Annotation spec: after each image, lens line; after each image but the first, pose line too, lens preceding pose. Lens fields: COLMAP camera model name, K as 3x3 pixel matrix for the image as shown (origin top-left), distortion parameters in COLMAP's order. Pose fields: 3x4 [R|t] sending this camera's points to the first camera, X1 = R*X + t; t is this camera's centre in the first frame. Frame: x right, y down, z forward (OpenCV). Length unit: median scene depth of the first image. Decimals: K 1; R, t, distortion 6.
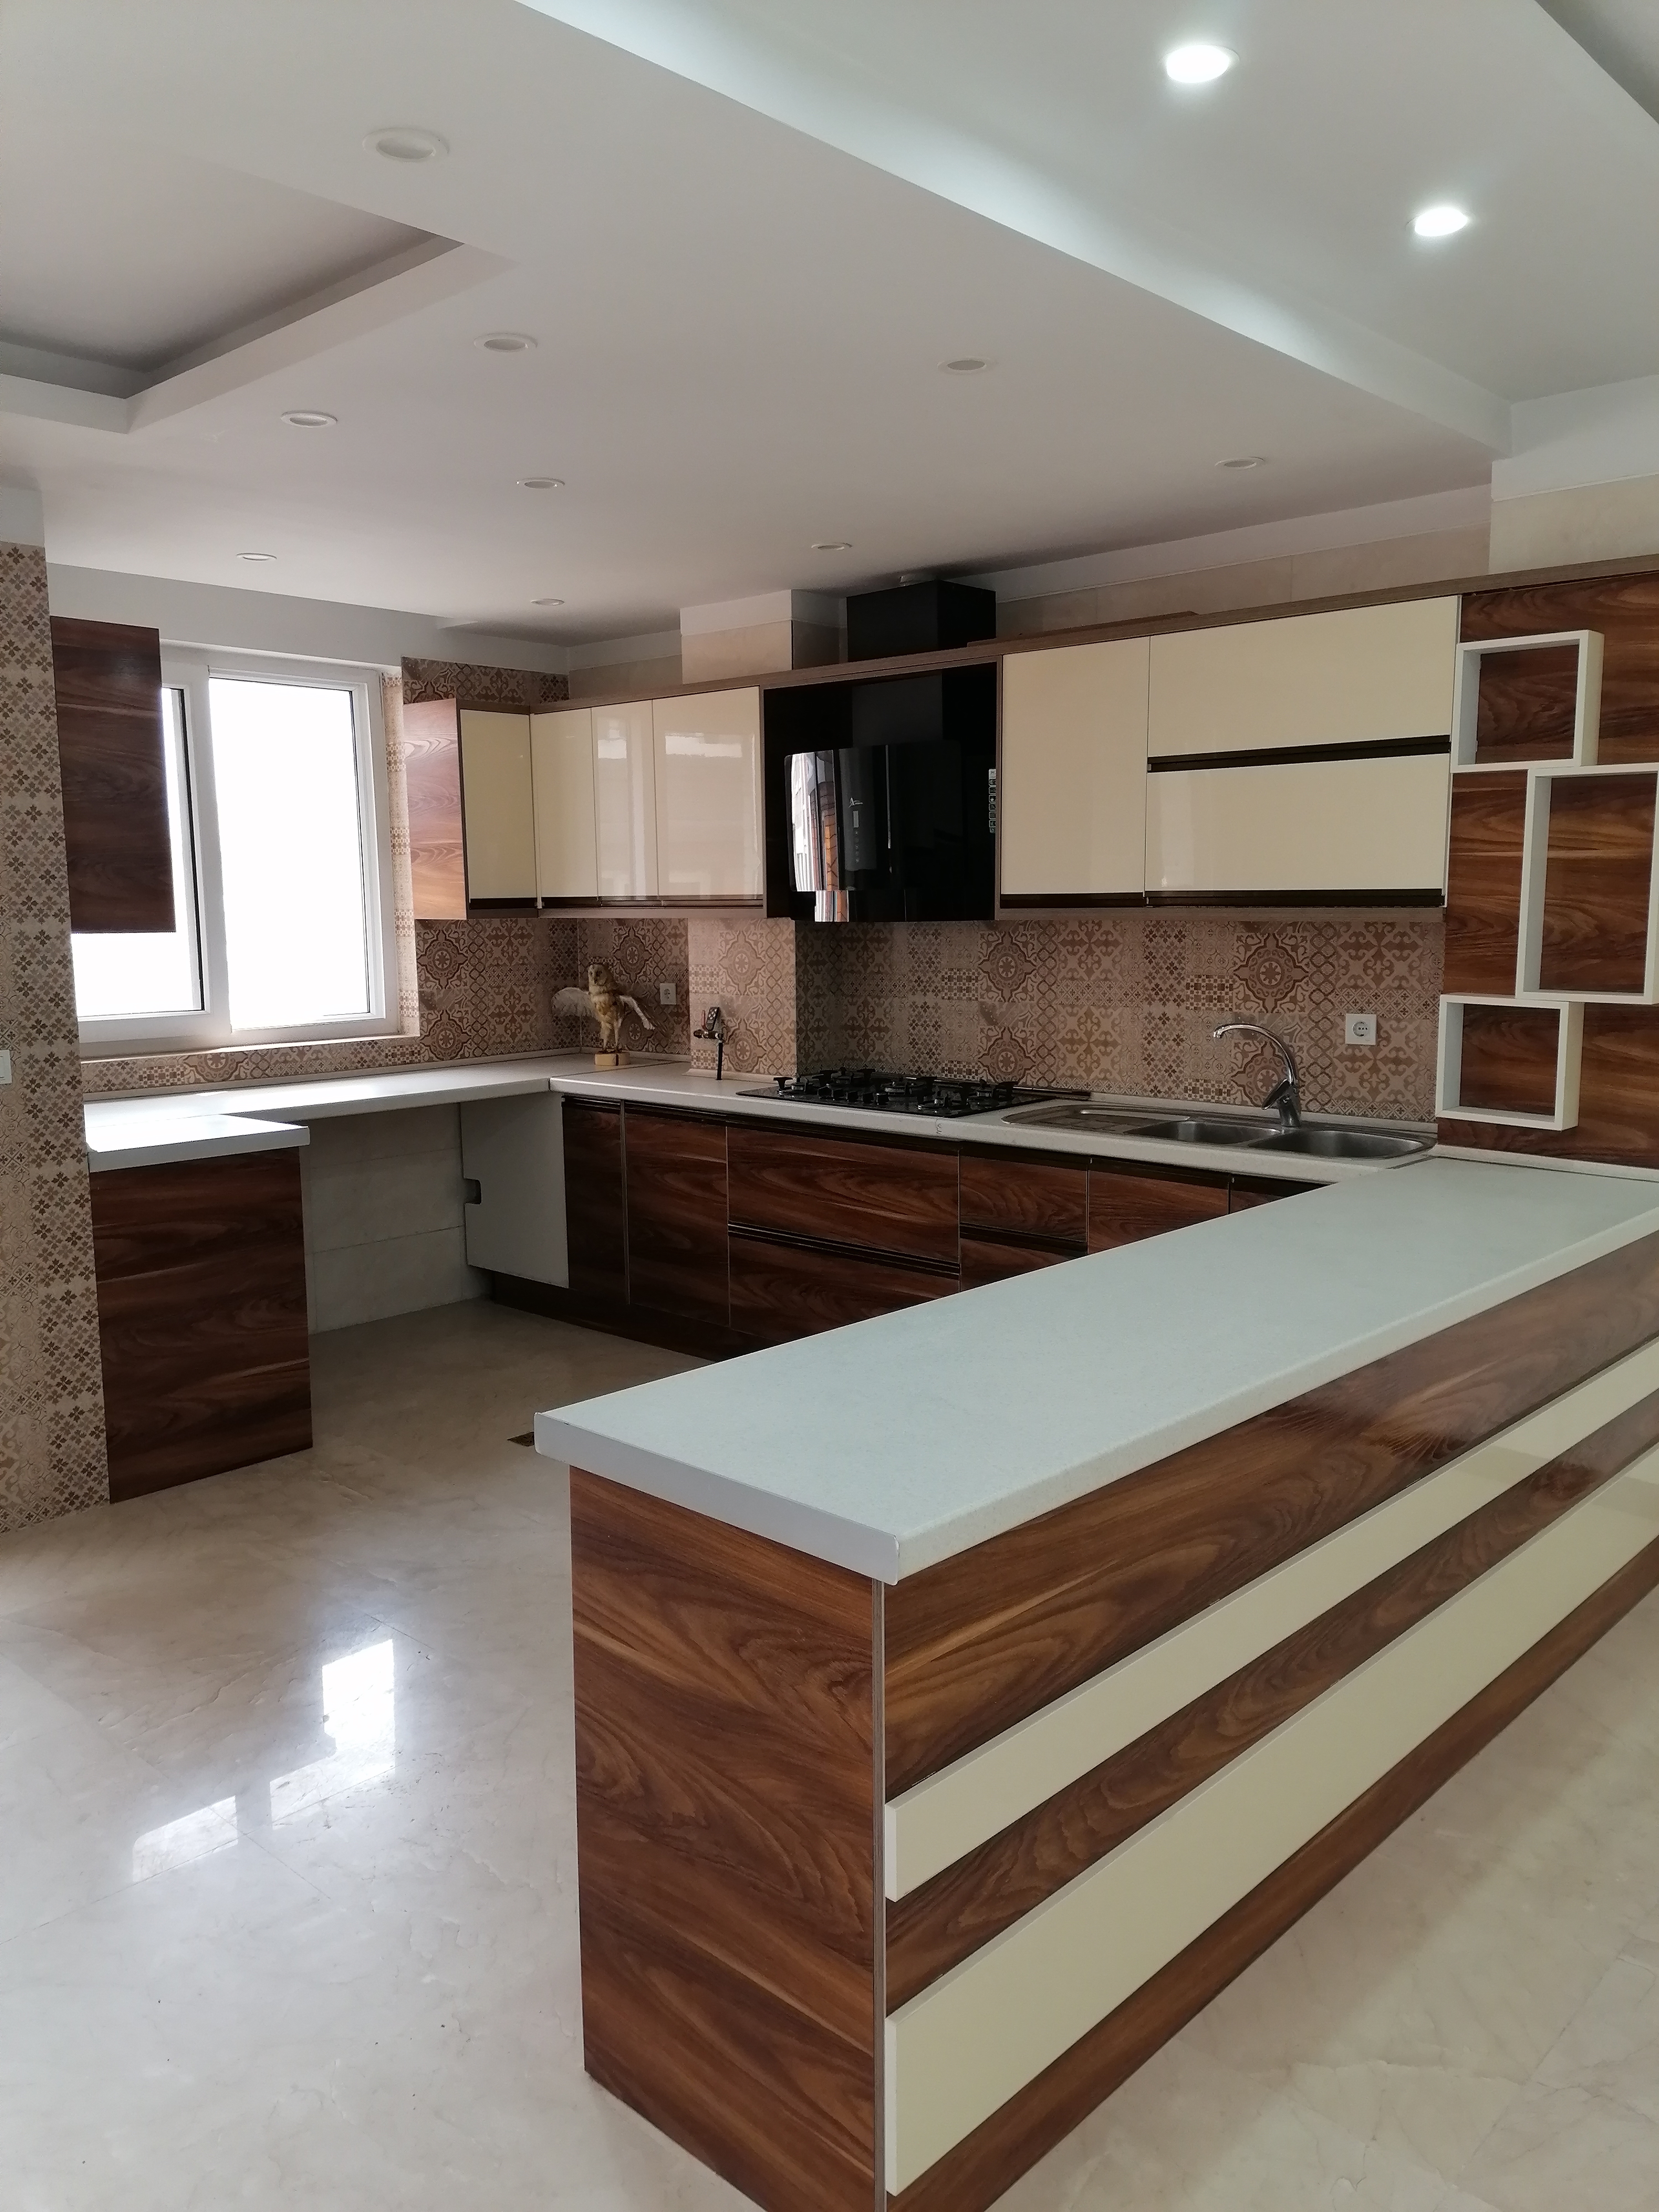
lens RADIAL K [[1651.5, 0, 824.4], [0, 1651.5, 1109.9], [0, 0, 1]] dist [0.008794, -0.009933]
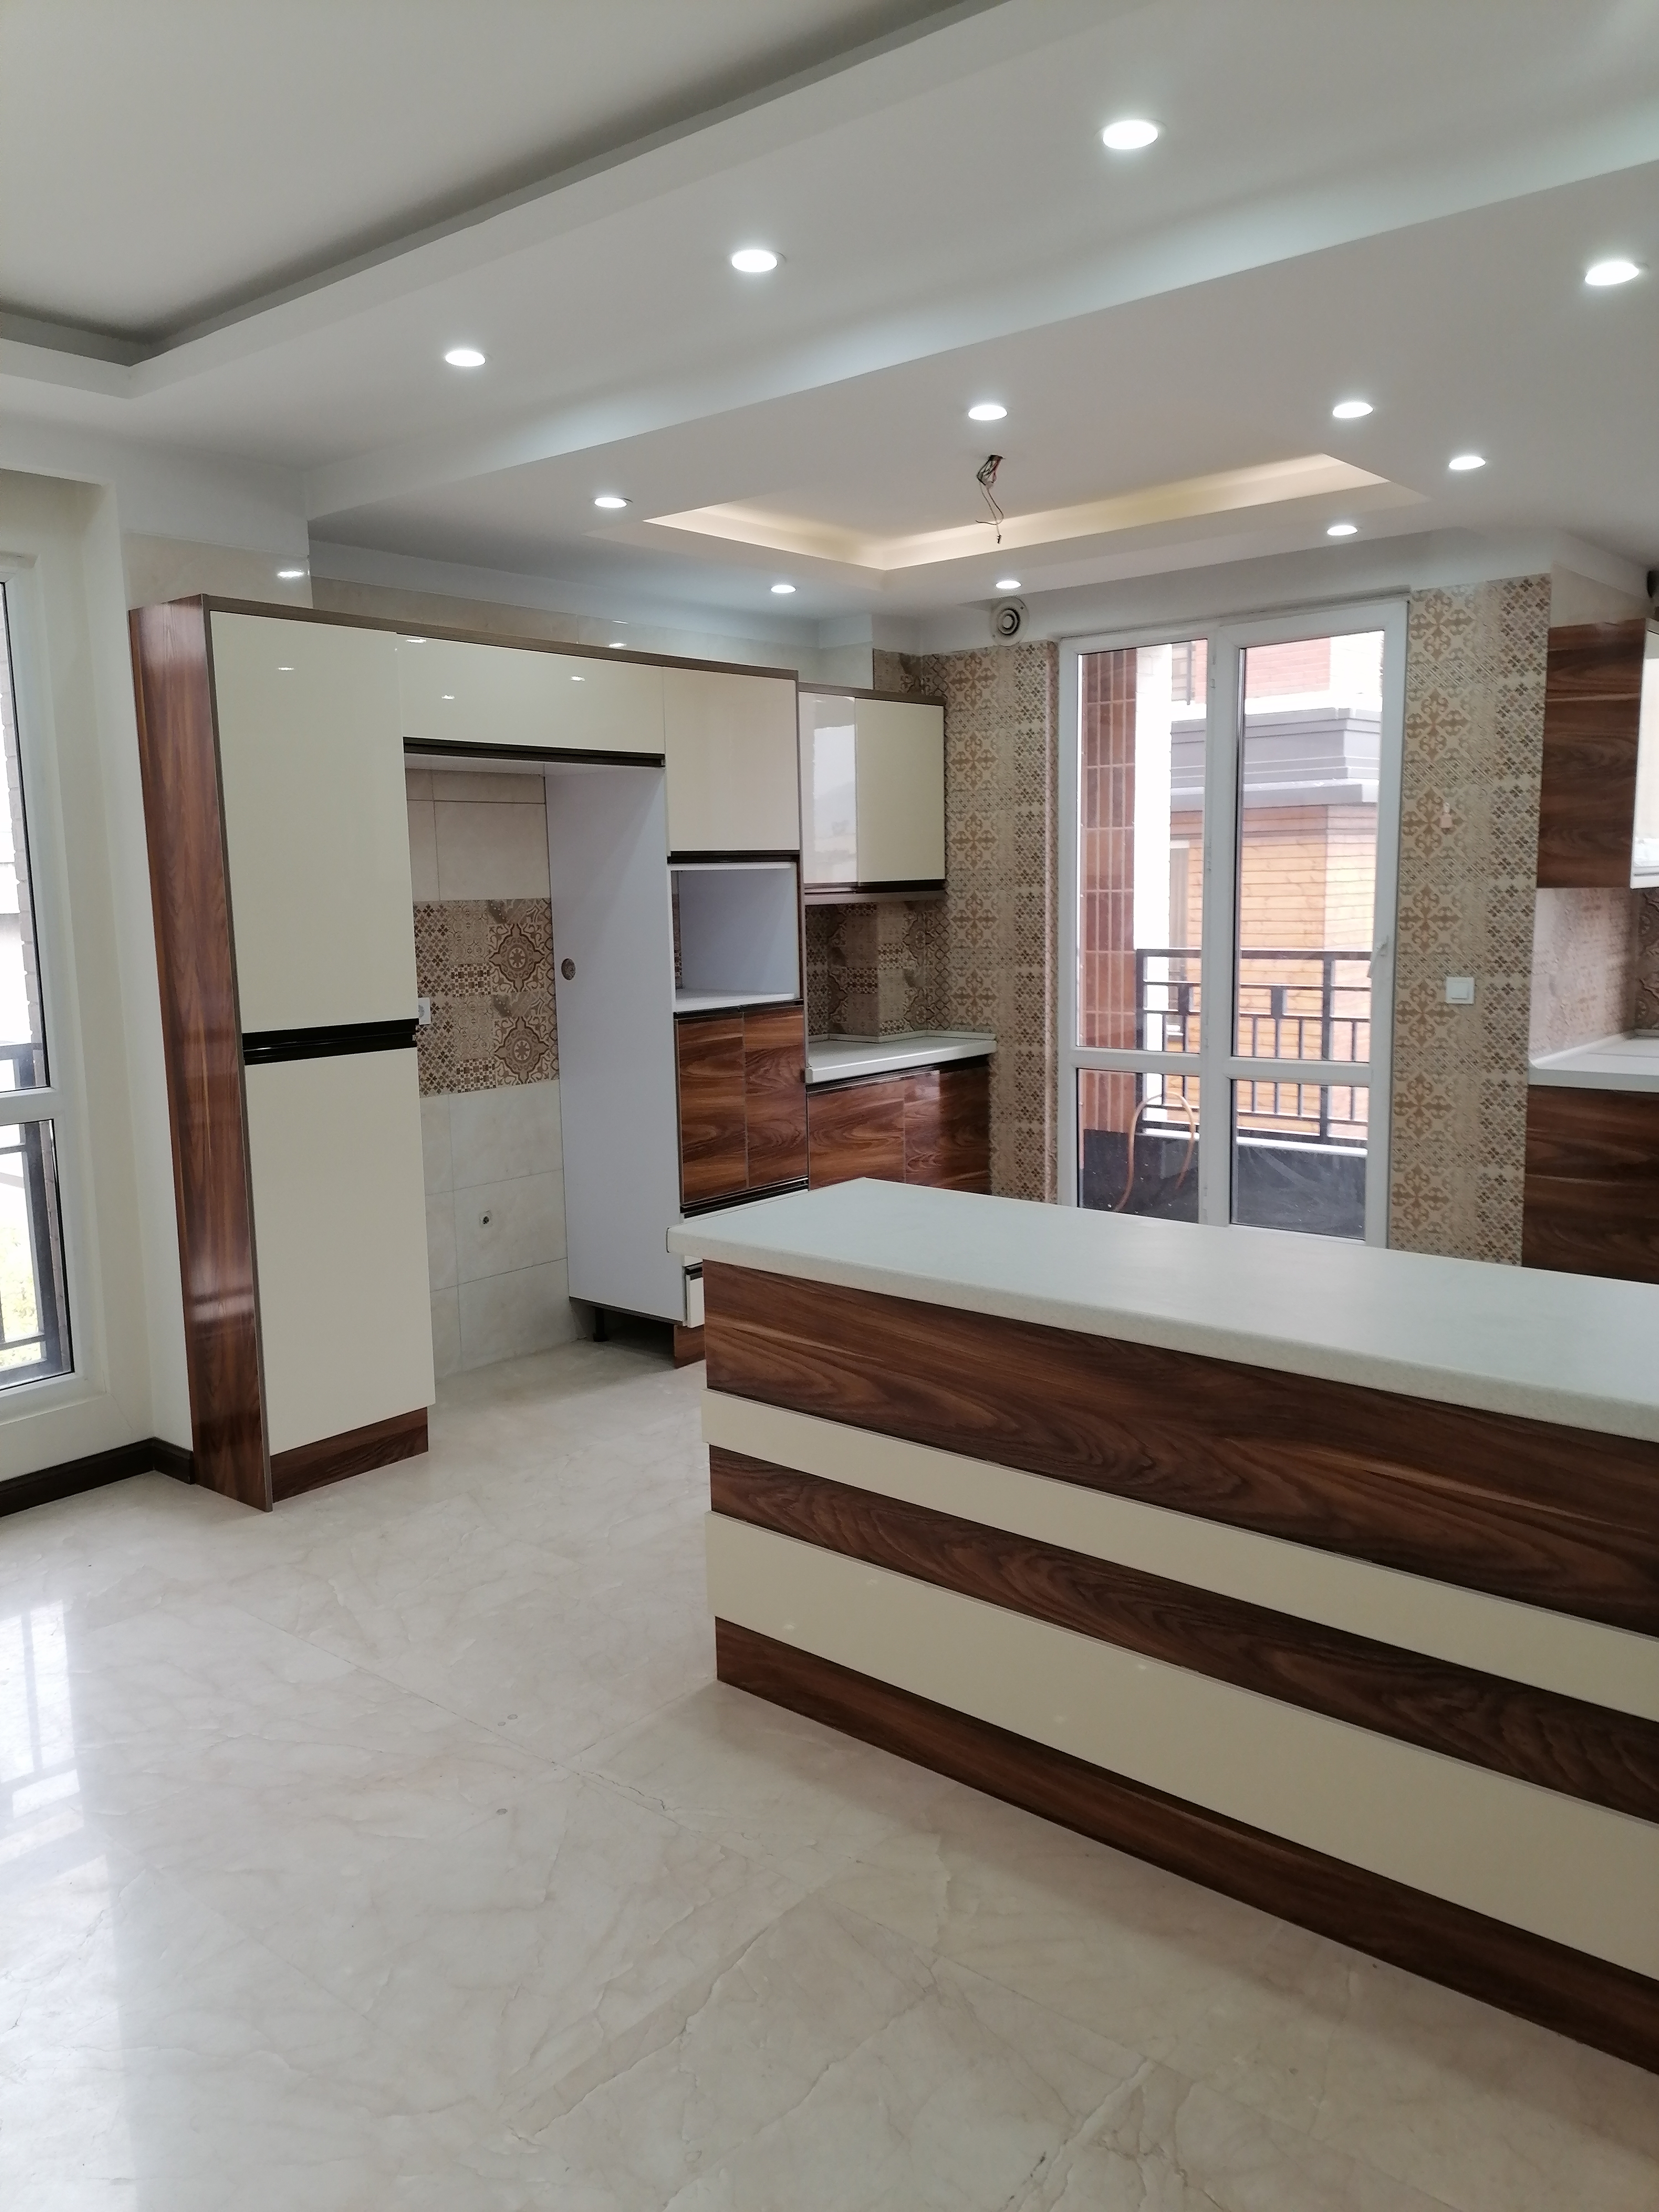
lens RADIAL K [[1651.5, 0, 823.2], [0, 1651.5, 1107.9], [0, 0, 1]] dist [0.008794, -0.009933]
pose [[0.043785, 0.150417, -0.987653, 0.760311], [-0.106939, 0.983626, 0.145063, -0.068033], [0.993301, 0.099267, 0.059154, 0.421143]]
